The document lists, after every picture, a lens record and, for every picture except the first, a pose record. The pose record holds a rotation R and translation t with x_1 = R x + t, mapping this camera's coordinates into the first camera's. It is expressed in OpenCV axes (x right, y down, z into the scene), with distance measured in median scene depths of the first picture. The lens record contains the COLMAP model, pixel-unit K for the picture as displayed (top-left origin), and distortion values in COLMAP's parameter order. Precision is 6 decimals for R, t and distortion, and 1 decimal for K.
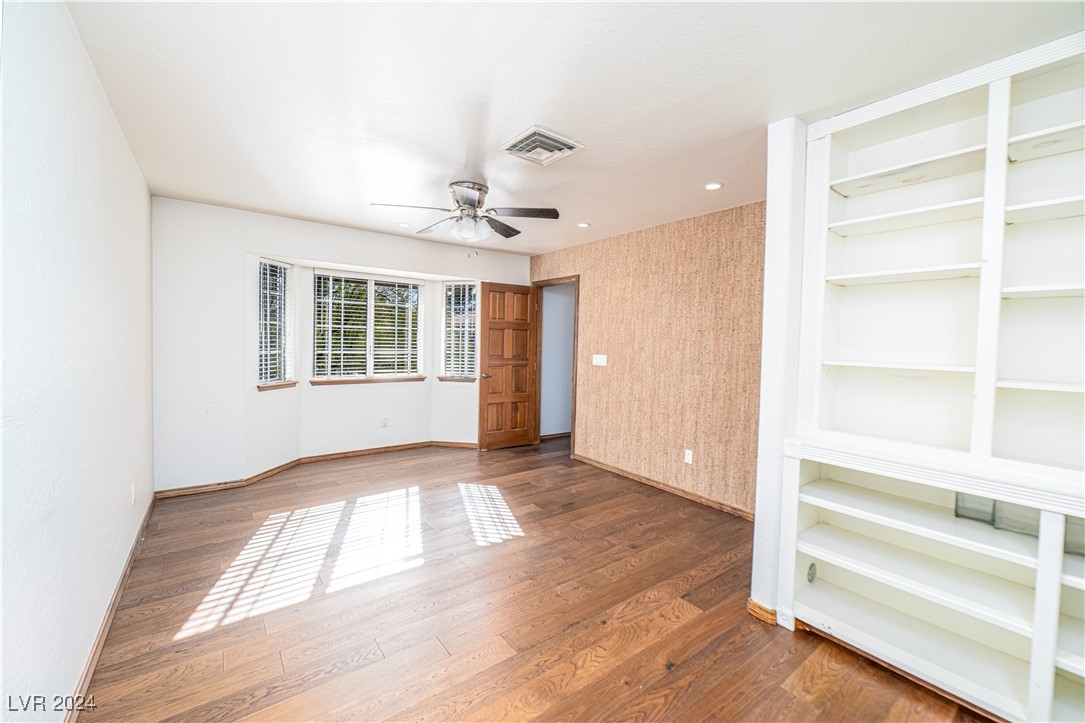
lens RADIAL K [[440.3, 0, 551.2], [0, 440.3, 356.1], [0, 0, 1]] dist [-0.008681, -0.000340]
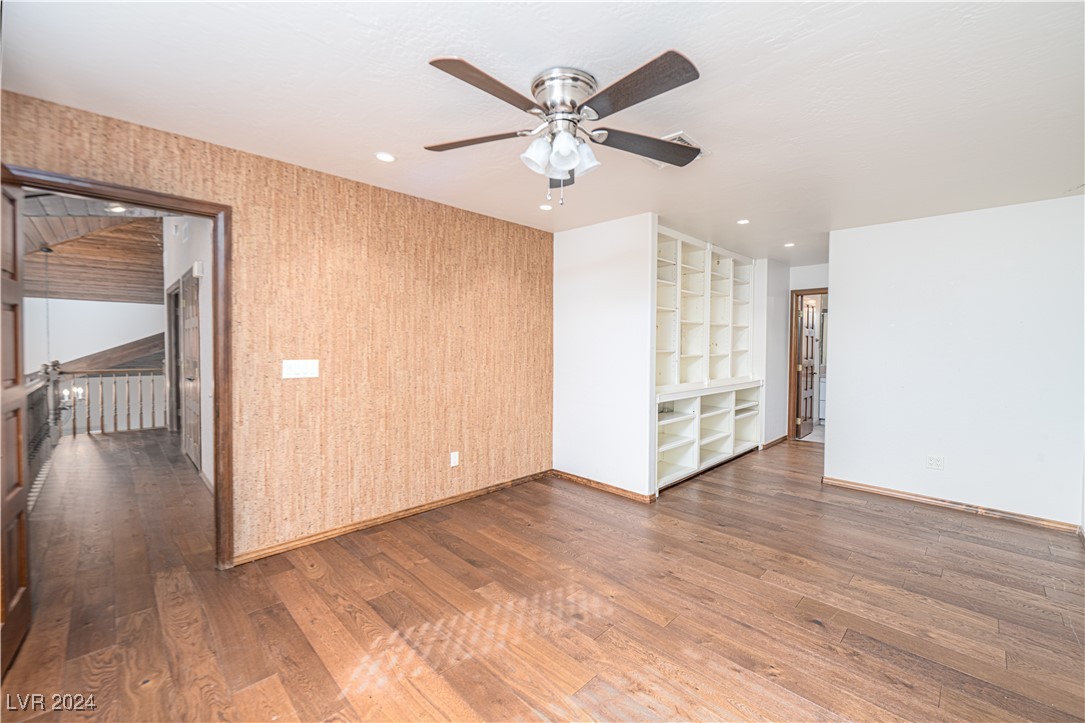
lens RADIAL K [[440.3, 0, 550.4], [0, 440.3, 357.9], [0, 0, 1]] dist [-0.008681, -0.000340]
pose [[-0.141338, -0.047566, 0.988818, -0.644729], [0.026587, 0.998302, 0.051823, -0.033298], [-0.989604, 0.033614, -0.139834, 0.917106]]
